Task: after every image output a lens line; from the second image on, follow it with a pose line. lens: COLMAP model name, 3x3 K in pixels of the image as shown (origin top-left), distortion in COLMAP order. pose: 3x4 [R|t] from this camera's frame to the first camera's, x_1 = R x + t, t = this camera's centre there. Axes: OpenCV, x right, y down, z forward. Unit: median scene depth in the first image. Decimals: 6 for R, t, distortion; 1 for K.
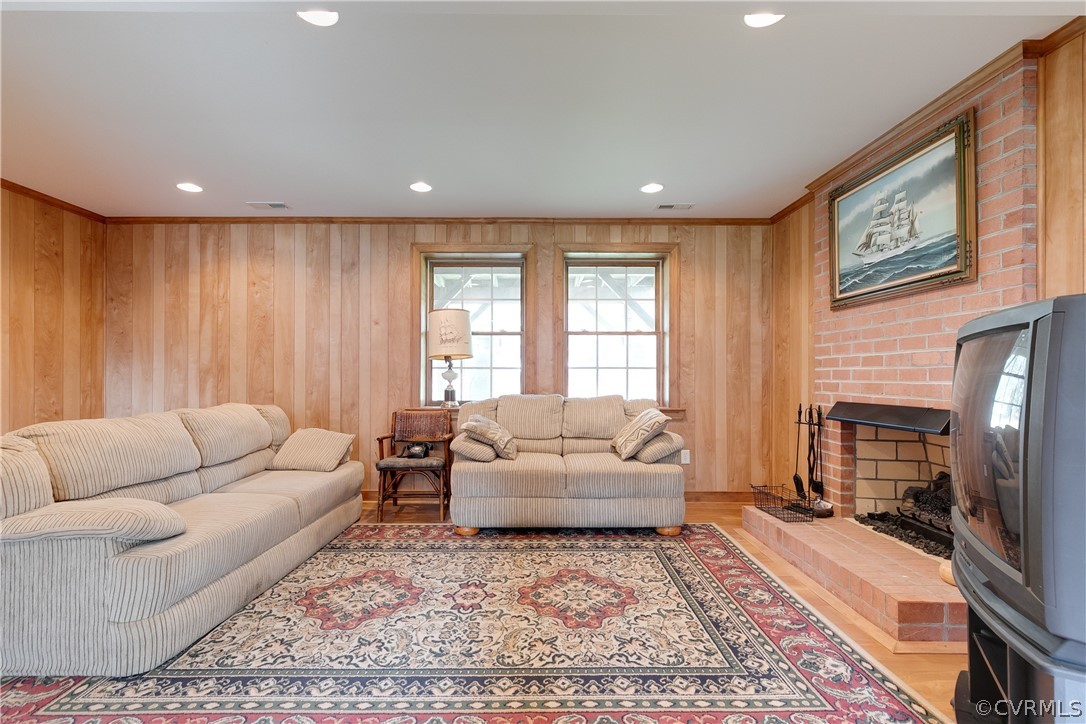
lens RADIAL K [[502.2, 0, 539.3], [0, 502.2, 372.5], [0, 0, 1]] dist [0.003370, 0.000091]
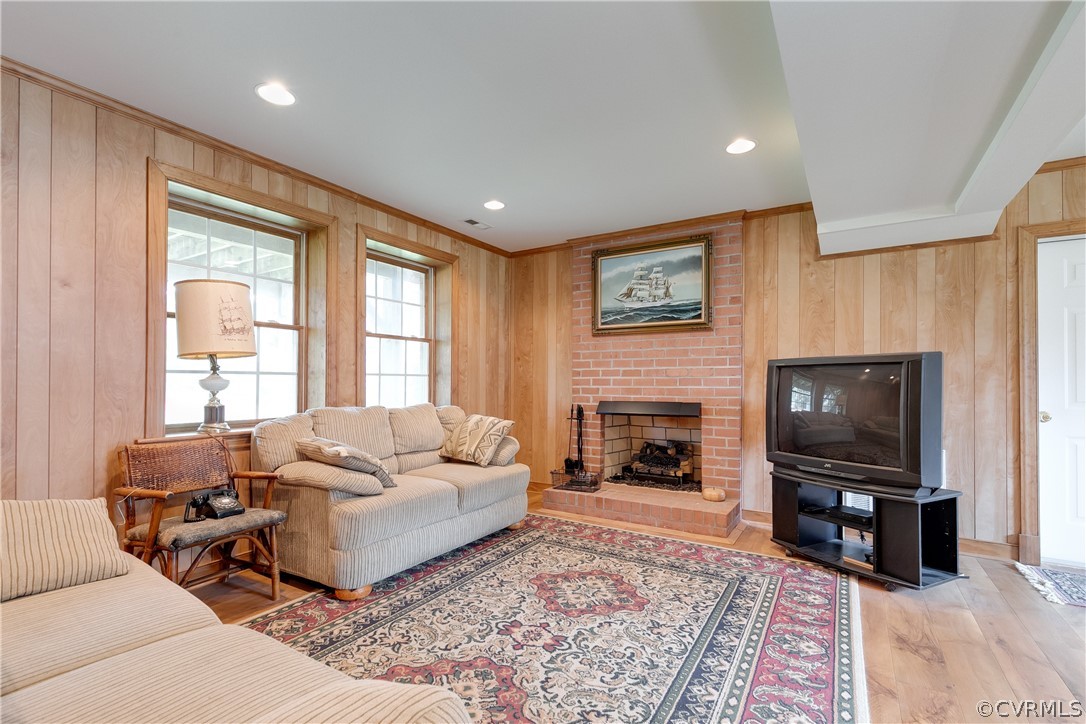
lens RADIAL K [[489.0, 0, 537.8], [0, 489.0, 379.9], [0, 0, 1]] dist [0.006470, -0.000318]
pose [[0.538266, 0.002881, 0.842770, -0.705941], [-0.004743, 0.999989, -0.000389, -0.000469], [-0.842762, -0.003788, 0.538274, 0.441941]]
